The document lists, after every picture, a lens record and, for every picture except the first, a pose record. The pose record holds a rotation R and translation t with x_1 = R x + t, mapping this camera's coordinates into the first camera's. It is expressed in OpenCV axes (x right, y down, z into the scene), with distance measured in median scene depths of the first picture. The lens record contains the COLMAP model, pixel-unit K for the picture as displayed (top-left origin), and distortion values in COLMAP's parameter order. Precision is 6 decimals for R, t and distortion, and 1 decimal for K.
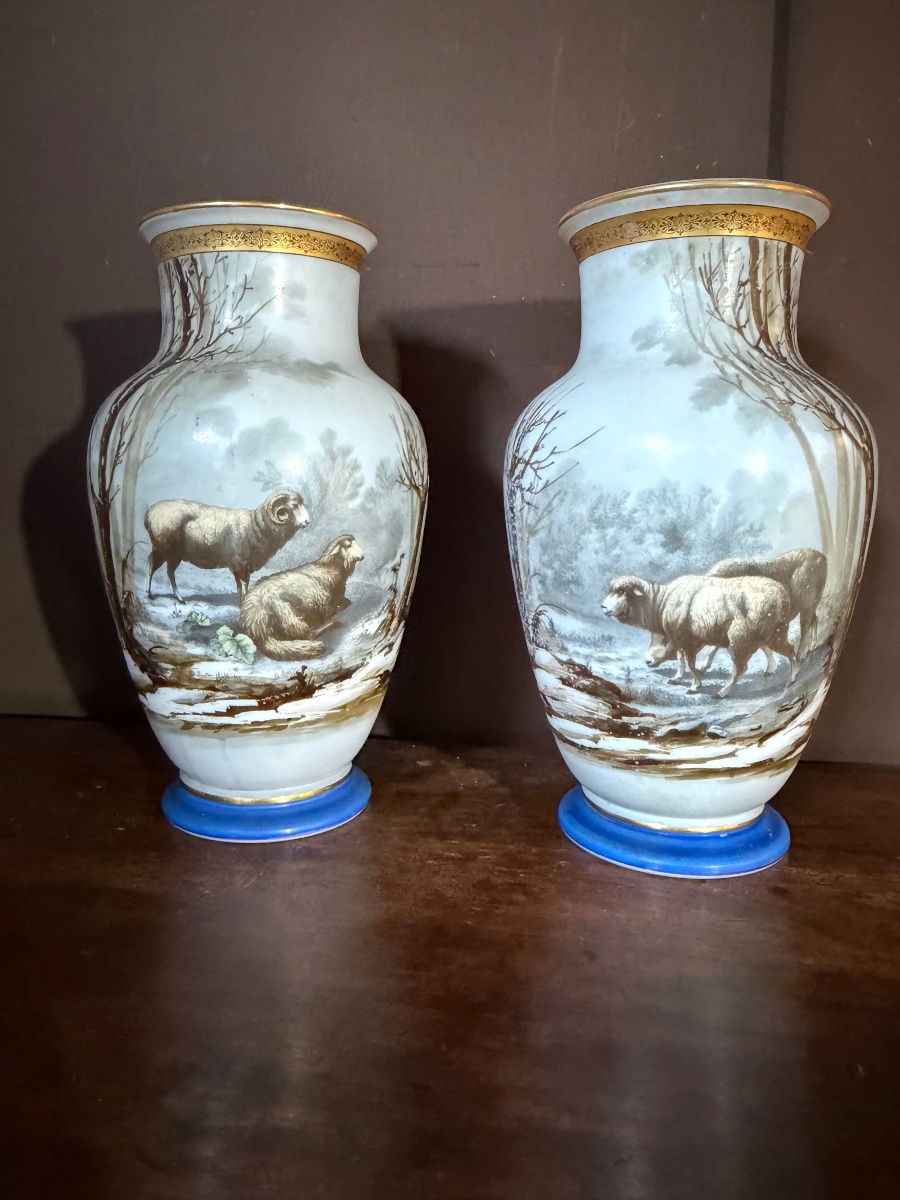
lens RADIAL K [[865.5, 0, 447.9], [0, 865.5, 567.5], [0, 0, 1]] dist [-0.026316, 0.011661]
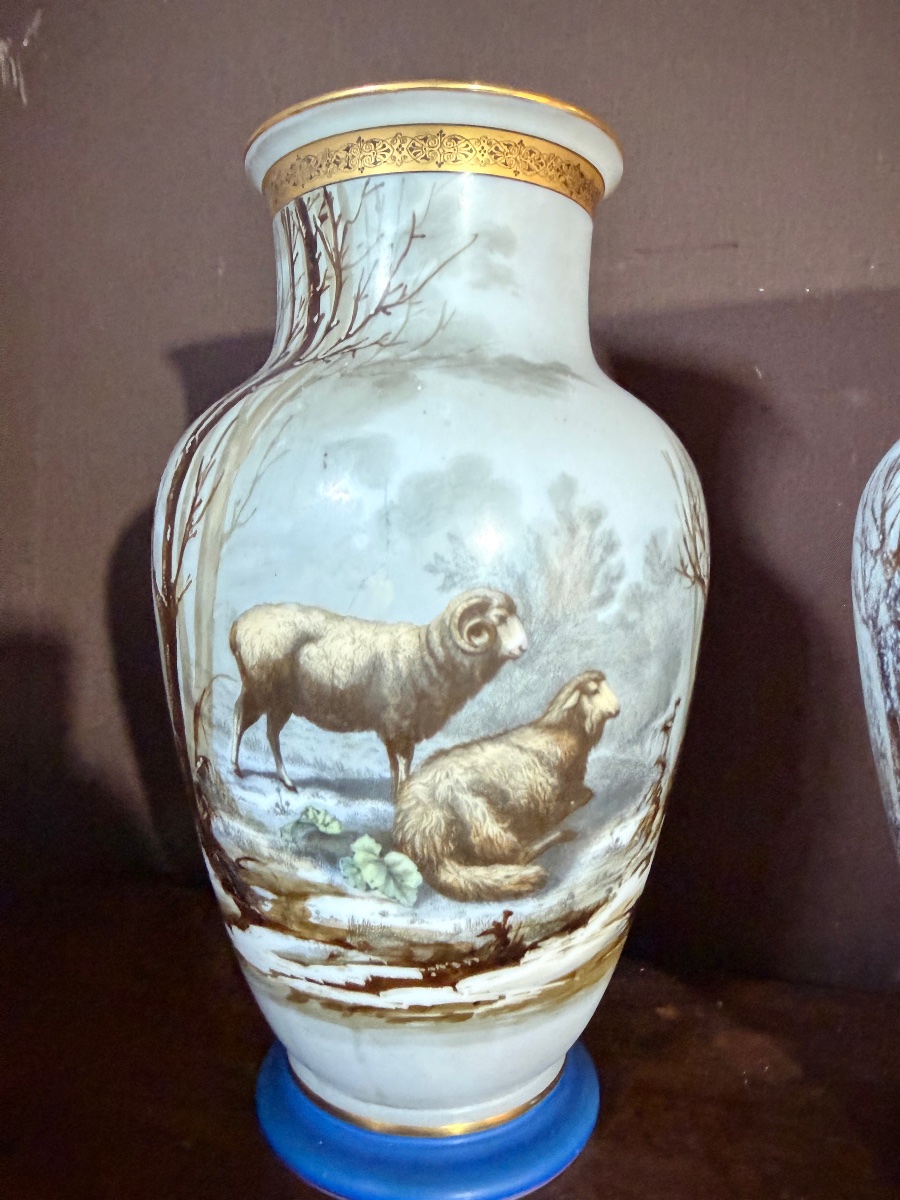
lens RADIAL K [[865.5, 0, 450.4], [0, 865.5, 599.6], [0, 0, 1]] dist [-0.026316, 0.011661]
pose [[0.989068, 0.012895, -0.146892, -0.123337], [-0.018930, 0.999030, -0.039760, -0.058059], [0.146237, 0.042106, 0.988353, 0.447737]]
